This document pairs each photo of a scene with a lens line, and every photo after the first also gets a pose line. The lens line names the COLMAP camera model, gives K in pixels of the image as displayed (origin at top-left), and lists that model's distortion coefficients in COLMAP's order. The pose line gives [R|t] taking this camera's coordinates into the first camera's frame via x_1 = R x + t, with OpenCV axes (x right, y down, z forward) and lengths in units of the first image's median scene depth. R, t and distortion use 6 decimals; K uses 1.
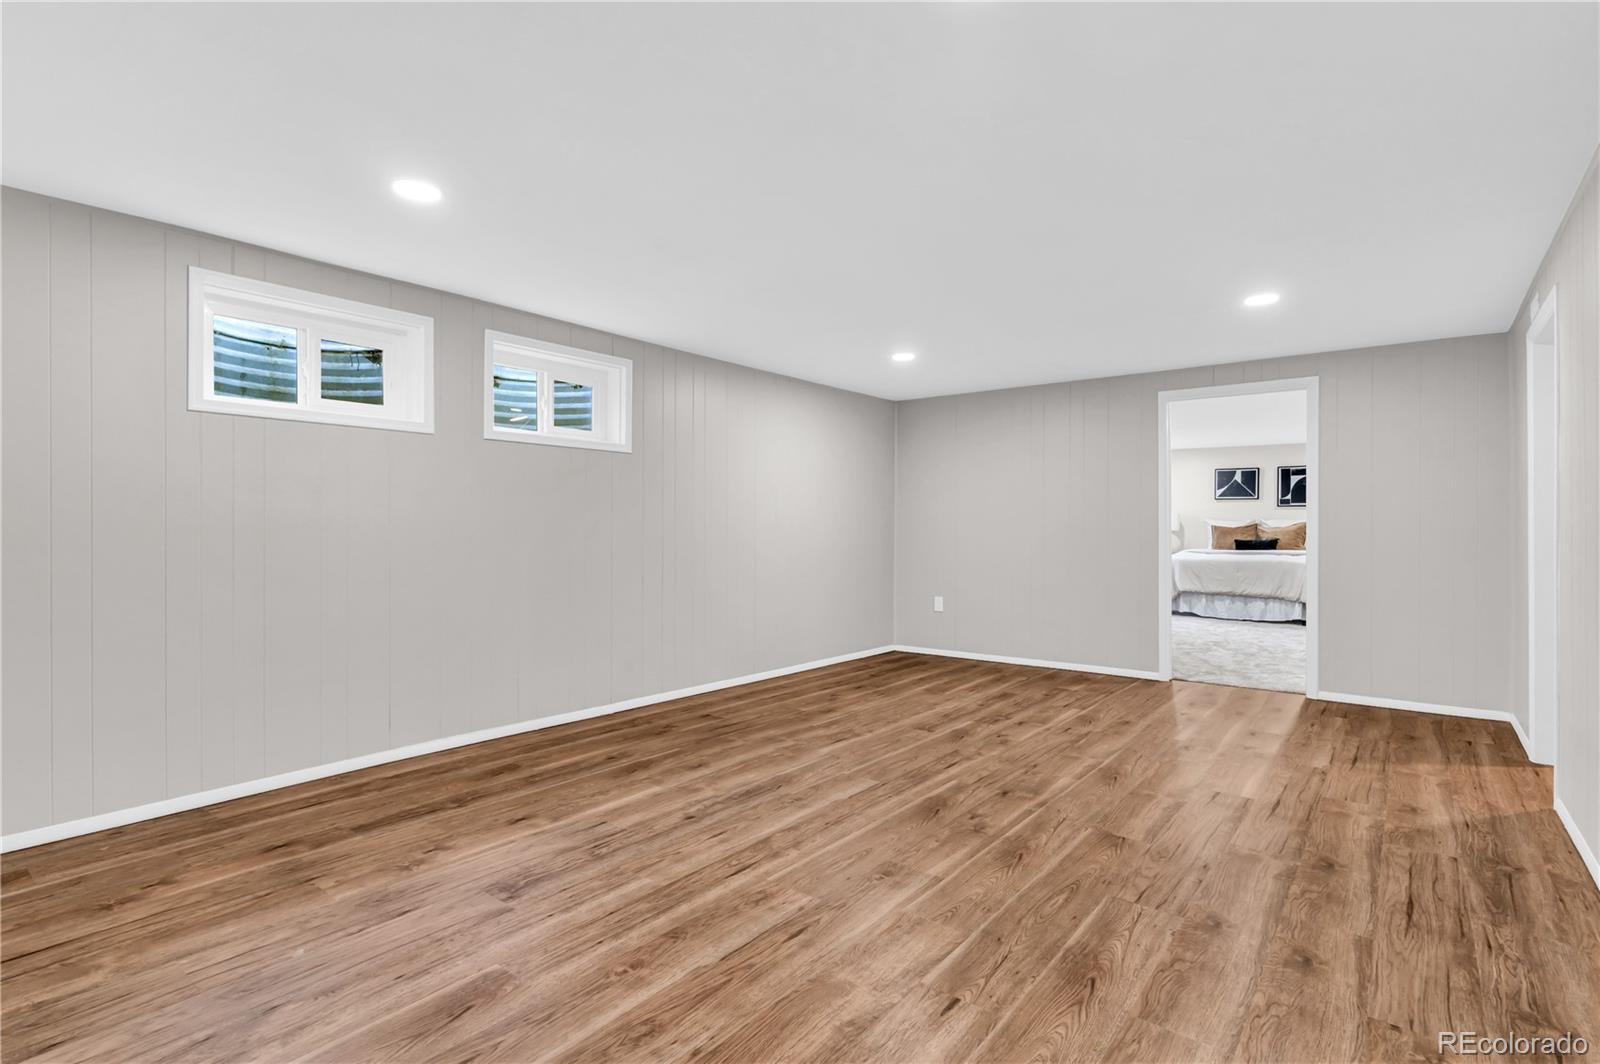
lens RADIAL K [[785.9, 0, 791.9], [0, 785.9, 528.3], [0, 0, 1]] dist [-0.000518, -0.000471]
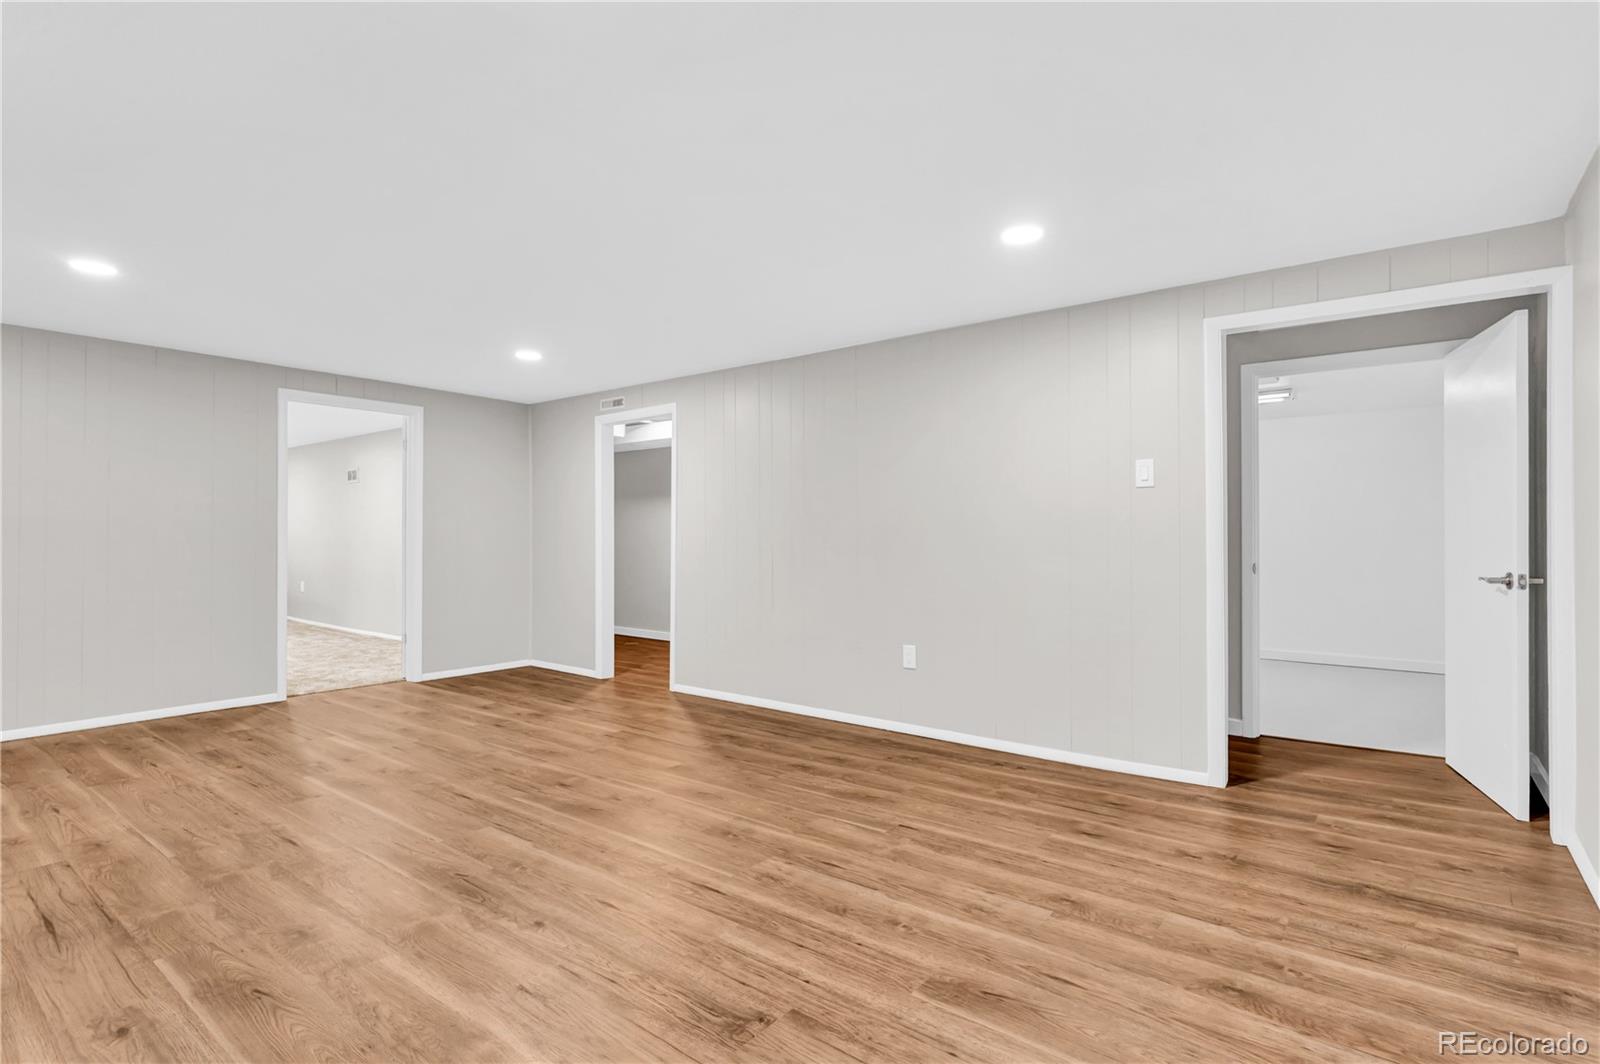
lens RADIAL K [[775.4, 0, 810.2], [0, 775.4, 535.7], [0, 0, 1]] dist [0.001770, -0.002418]
pose [[-0.013902, -0.000242, 0.999903, -0.826832], [-0.001265, 0.999999, 0.000224, -0.002808], [-0.999903, -0.001262, -0.013902, 0.712486]]
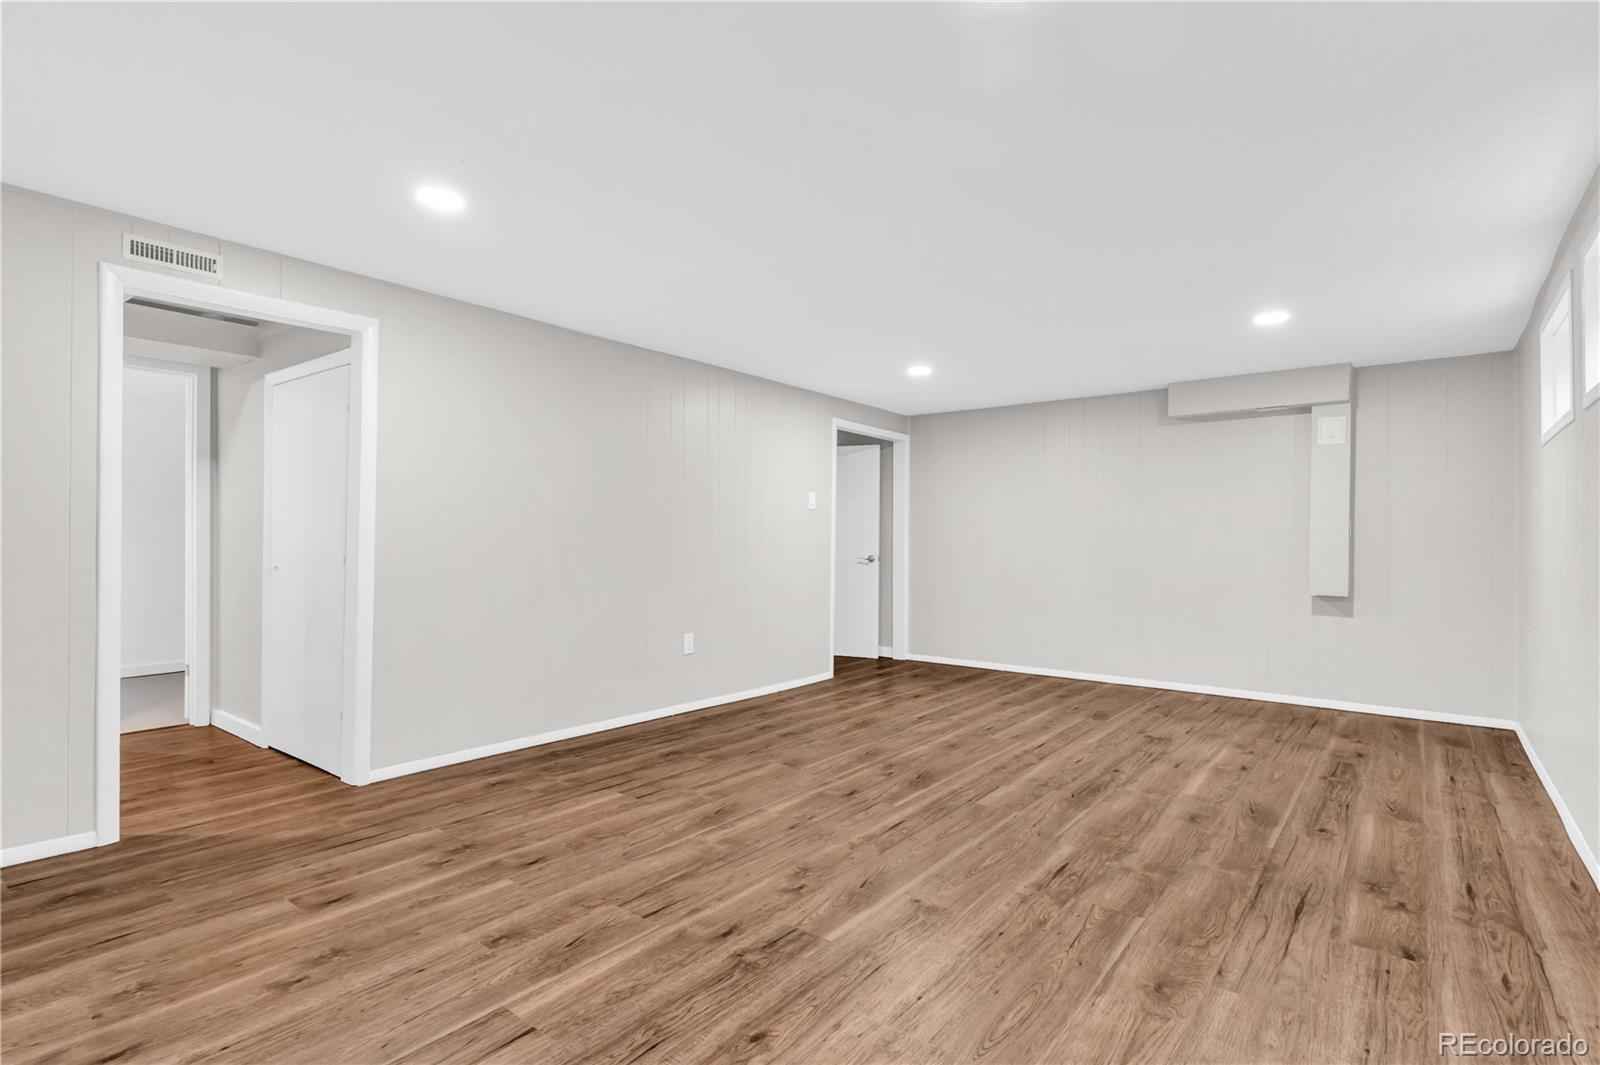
lens RADIAL K [[775.4, 0, 810.2], [0, 775.4, 536.2], [0, 0, 1]] dist [0.001770, -0.002418]
pose [[-0.999932, -0.009432, -0.006819, 0.351694], [-0.009365, 0.999909, -0.009759, 0.009697], [0.006911, -0.009695, -0.999929, 2.121648]]
